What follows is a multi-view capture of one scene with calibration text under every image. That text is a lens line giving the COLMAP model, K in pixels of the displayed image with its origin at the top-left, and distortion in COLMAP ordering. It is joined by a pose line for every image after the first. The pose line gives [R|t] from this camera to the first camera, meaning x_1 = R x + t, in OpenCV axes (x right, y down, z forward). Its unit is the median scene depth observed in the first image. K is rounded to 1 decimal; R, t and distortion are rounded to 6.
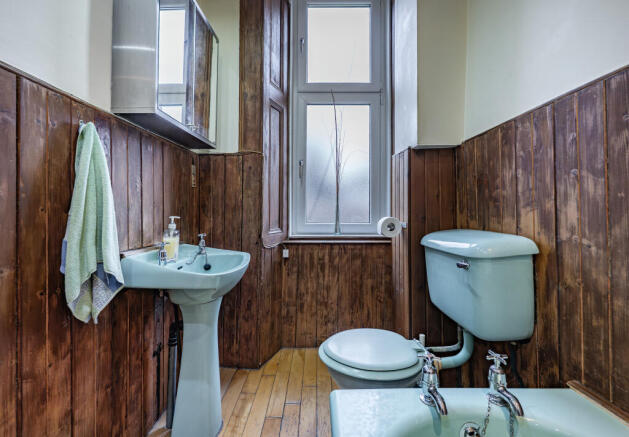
lens RADIAL K [[269.2, 0, 316.0], [0, 269.2, 214.9], [0, 0, 1]] dist [0.000487, -0.000308]
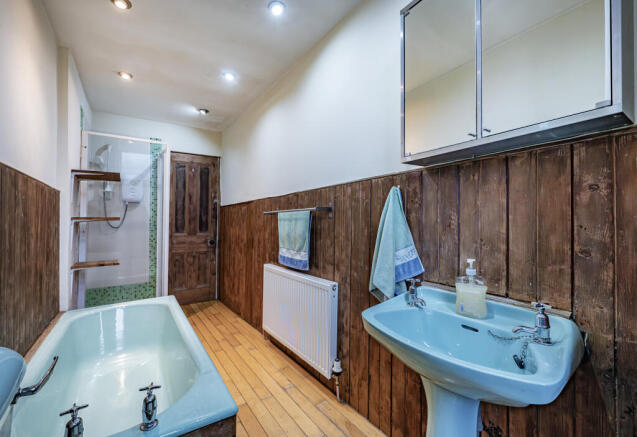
lens RADIAL K [[267.0, 0, 318.5], [0, 267.0, 218.5], [0, 0, 1]] dist [0.000014, 0.000009]
pose [[-0.813117, 0.006241, -0.582067, 0.194348], [0.003371, 0.999976, 0.006014, -0.086374], [0.582090, 0.002928, -0.813119, 0.985753]]
